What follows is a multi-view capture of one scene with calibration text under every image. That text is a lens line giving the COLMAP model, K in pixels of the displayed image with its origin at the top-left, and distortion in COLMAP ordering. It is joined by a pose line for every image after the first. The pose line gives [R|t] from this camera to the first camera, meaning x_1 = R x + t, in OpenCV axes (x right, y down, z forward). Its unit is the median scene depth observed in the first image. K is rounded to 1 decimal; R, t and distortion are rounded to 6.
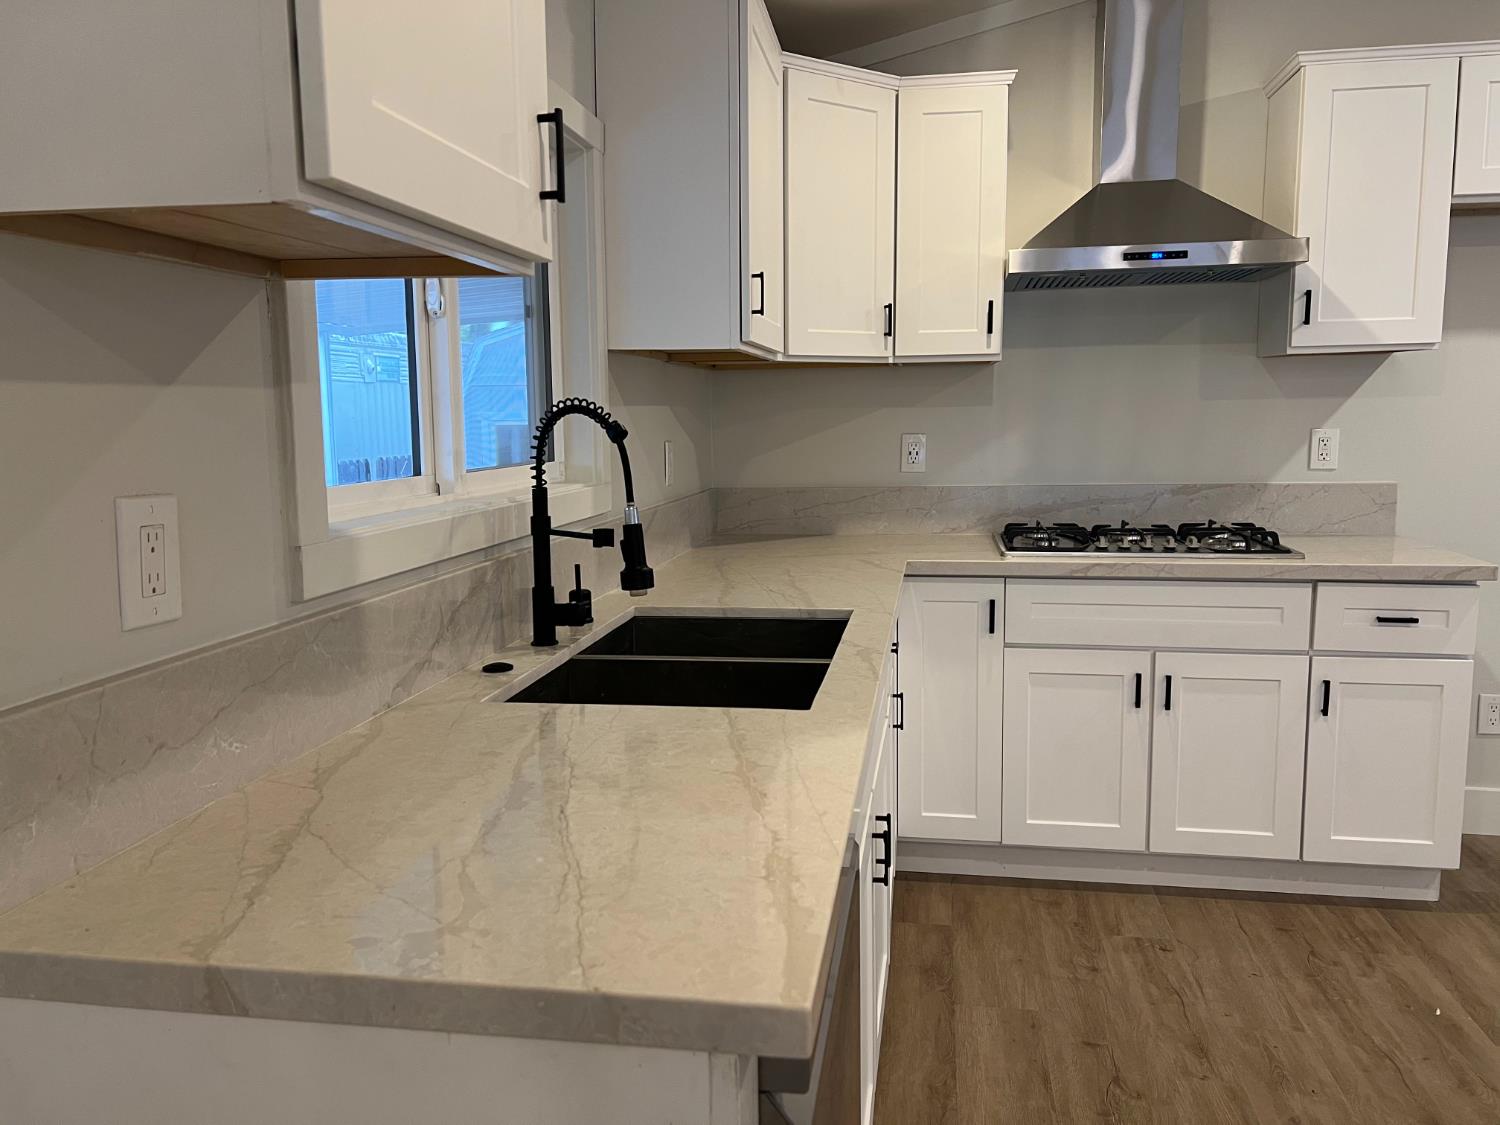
lens RADIAL K [[1132.4, 0, 754.1], [0, 1132.4, 553.2], [0, 0, 1]] dist [0.054726, -0.054449]
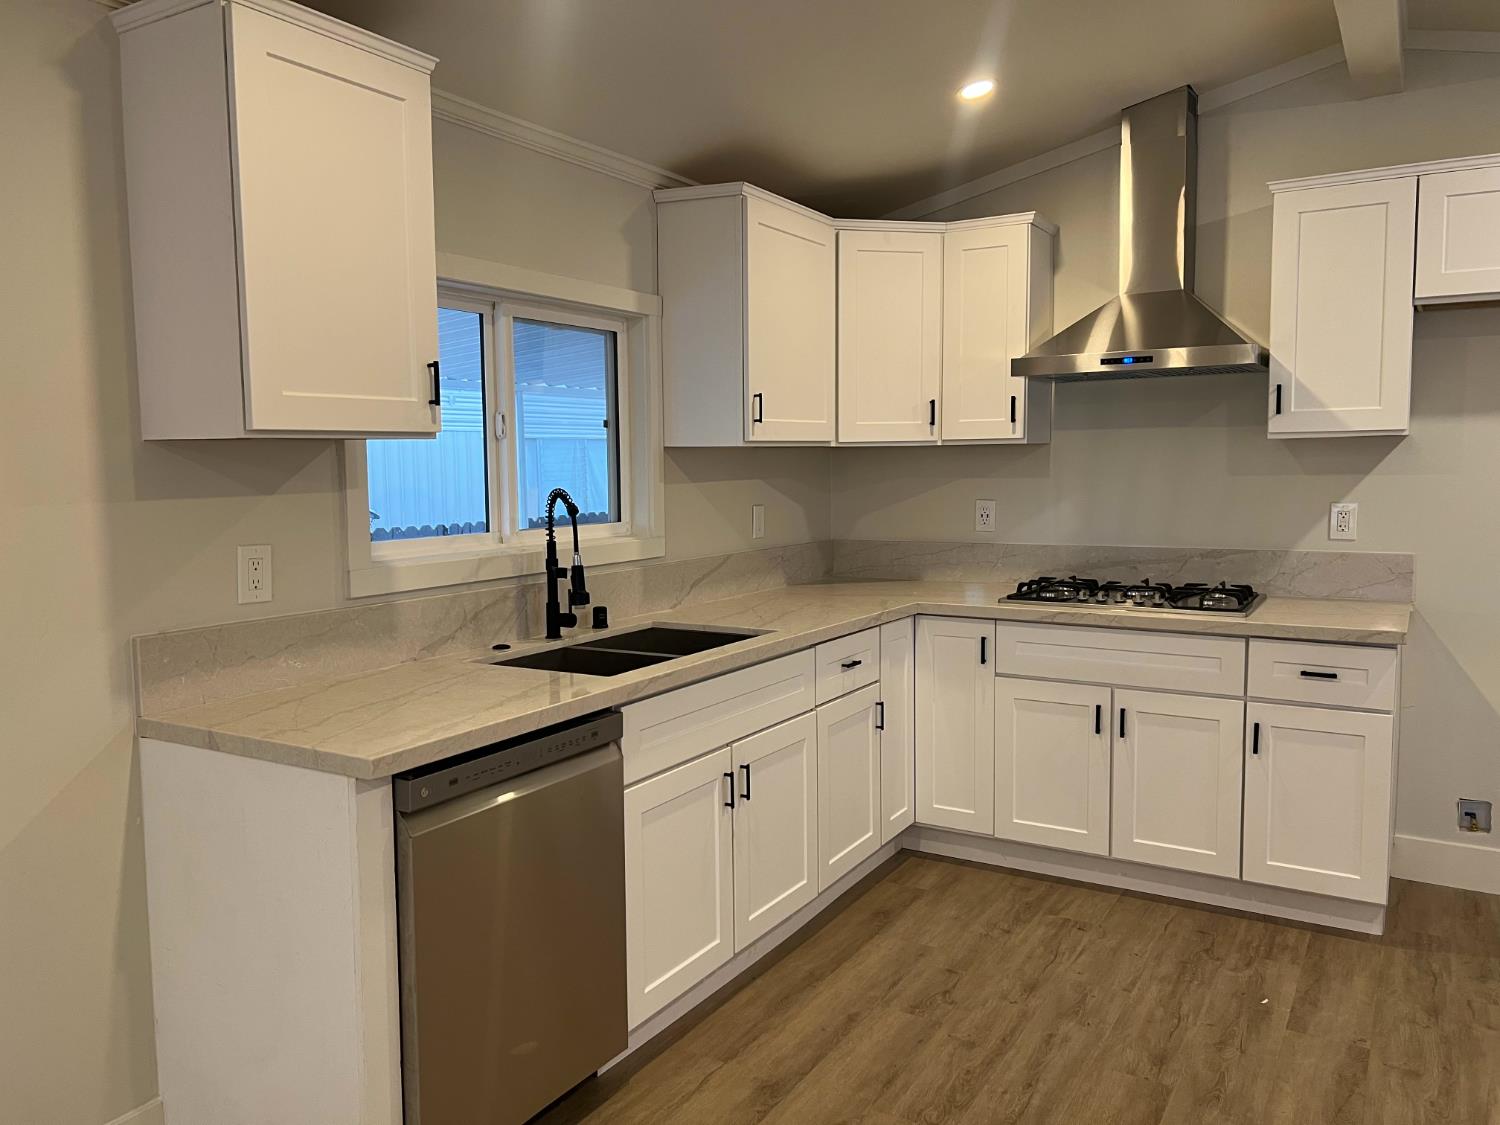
lens RADIAL K [[1132.4, 0, 752.5], [0, 1132.4, 554.1], [0, 0, 1]] dist [0.054726, -0.054449]
pose [[0.928637, 0.032458, -0.369566, 0.435185], [-0.044978, 0.998667, -0.025310, -0.007086], [0.368252, 0.040126, 0.928860, -0.260187]]
